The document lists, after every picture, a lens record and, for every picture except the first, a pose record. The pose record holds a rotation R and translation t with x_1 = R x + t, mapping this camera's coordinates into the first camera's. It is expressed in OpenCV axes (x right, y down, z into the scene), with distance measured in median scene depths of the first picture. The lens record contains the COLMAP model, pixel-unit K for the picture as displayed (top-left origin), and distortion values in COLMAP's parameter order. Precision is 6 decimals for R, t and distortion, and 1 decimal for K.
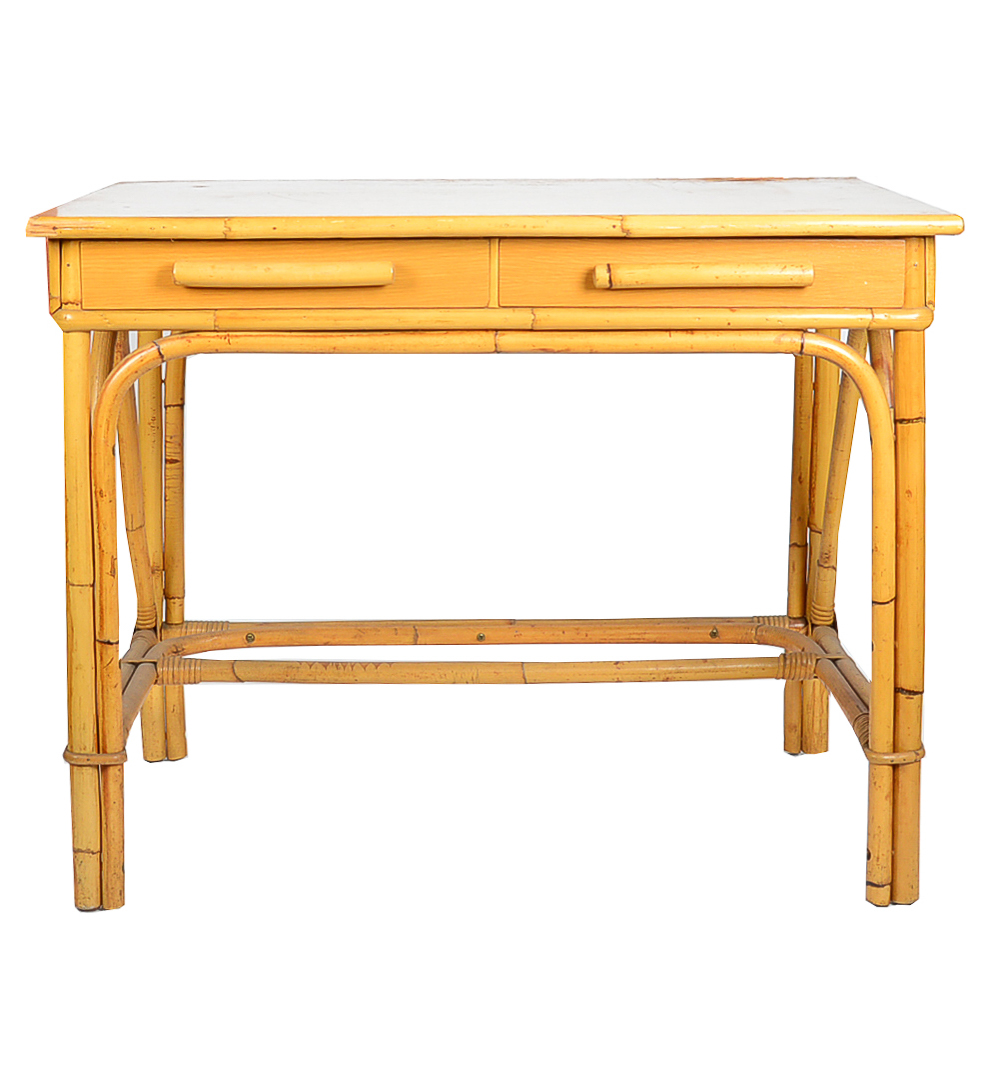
lens RADIAL K [[2316.7, 0, 481.8], [0, 2316.7, 335.9], [0, 0, 1]] dist [-0.126615, 0.063141]
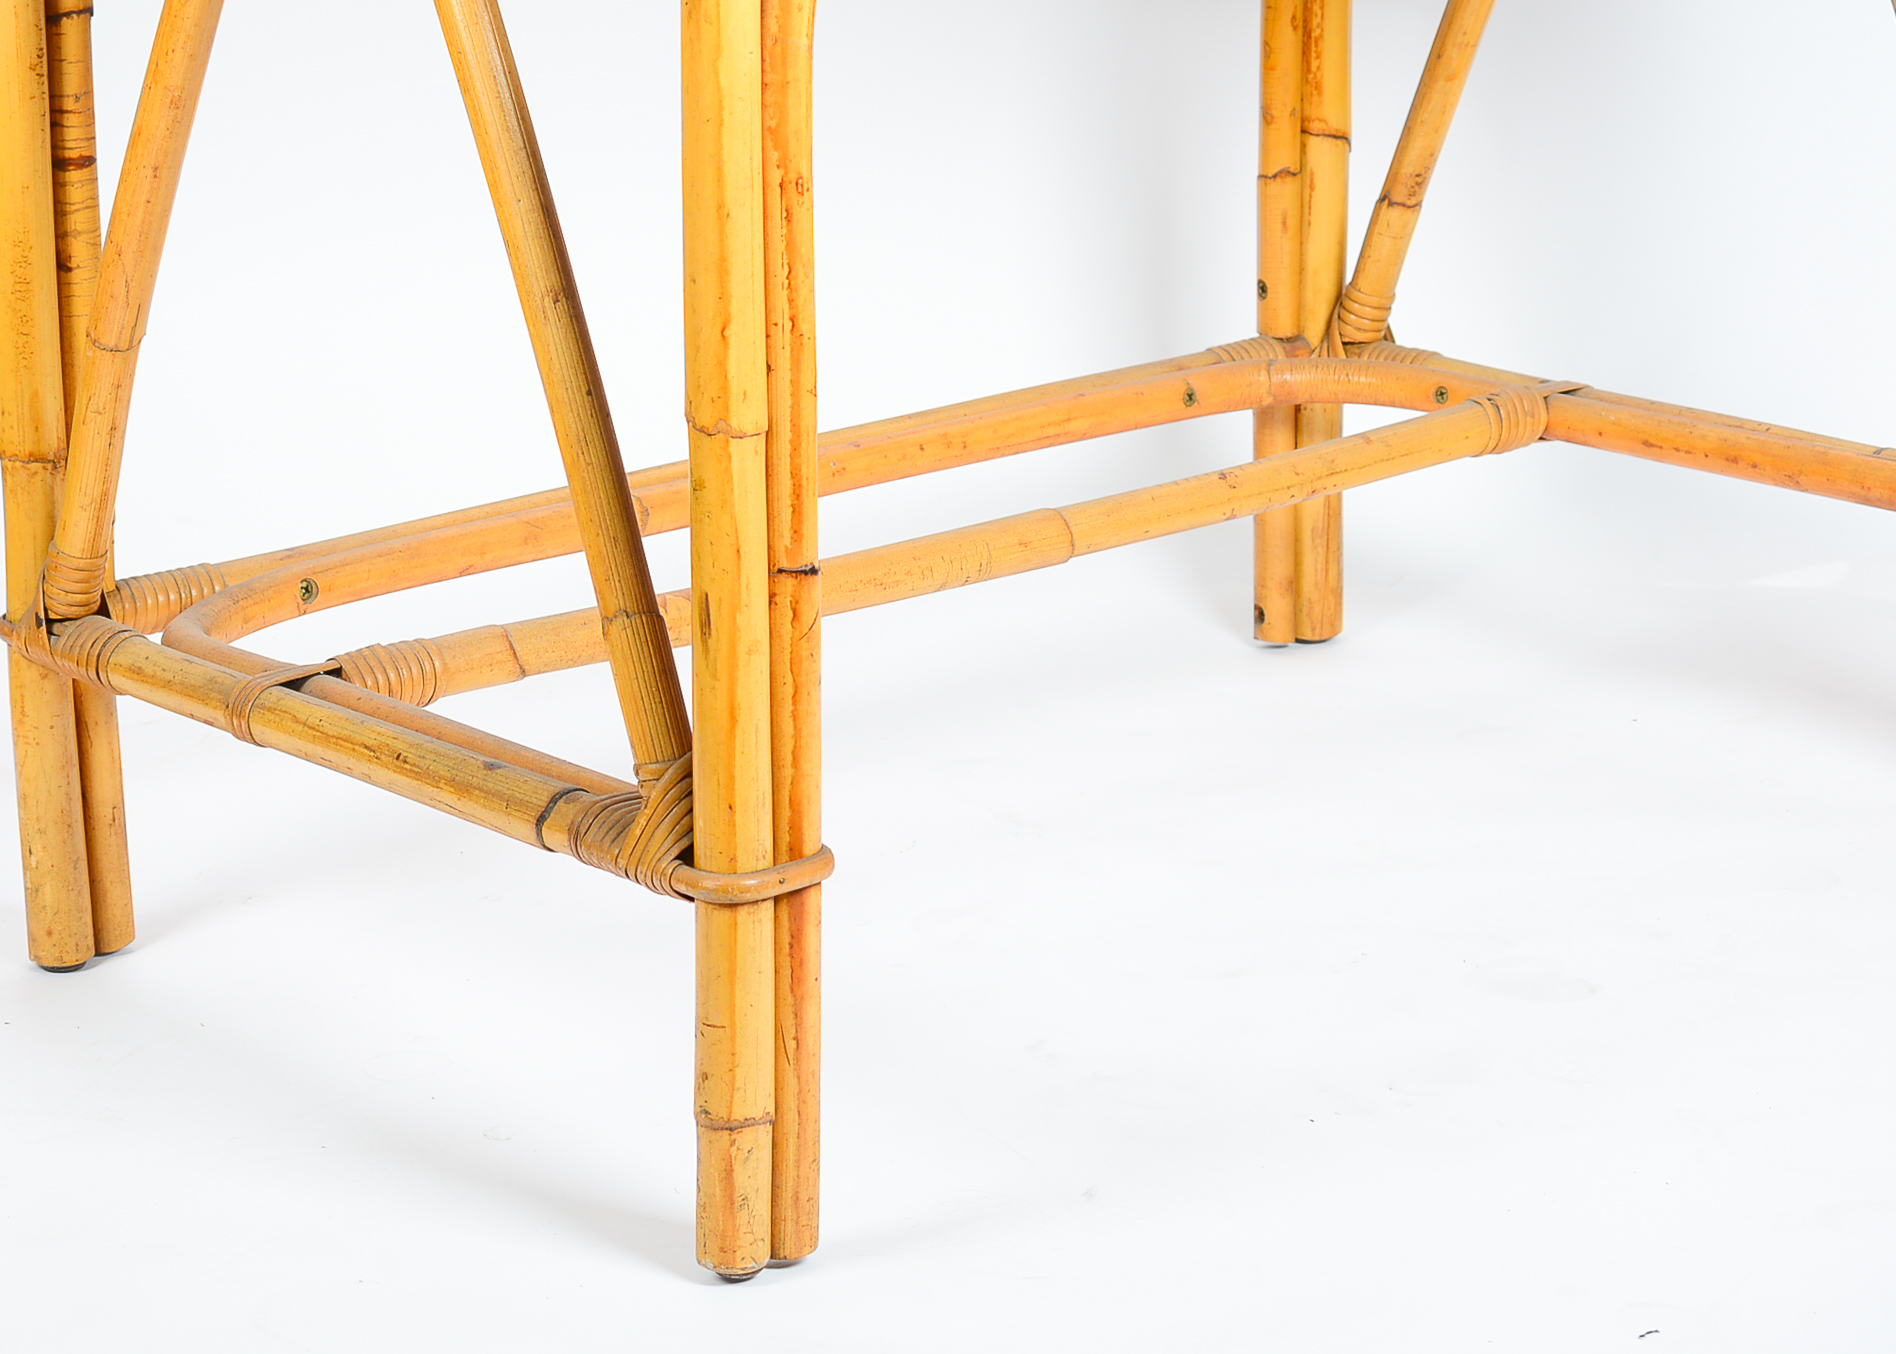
lens RADIAL K [[5493.3, 0, 751.6], [0, 5493.3, 560.0], [0, 0, 1]] dist [0.050462, 0.406876]
pose [[0.795238, -0.171254, 0.581608, -0.695158], [0.096392, 0.982790, 0.157585, -0.014806], [-0.598586, -0.069255, 0.798059, 0.265717]]
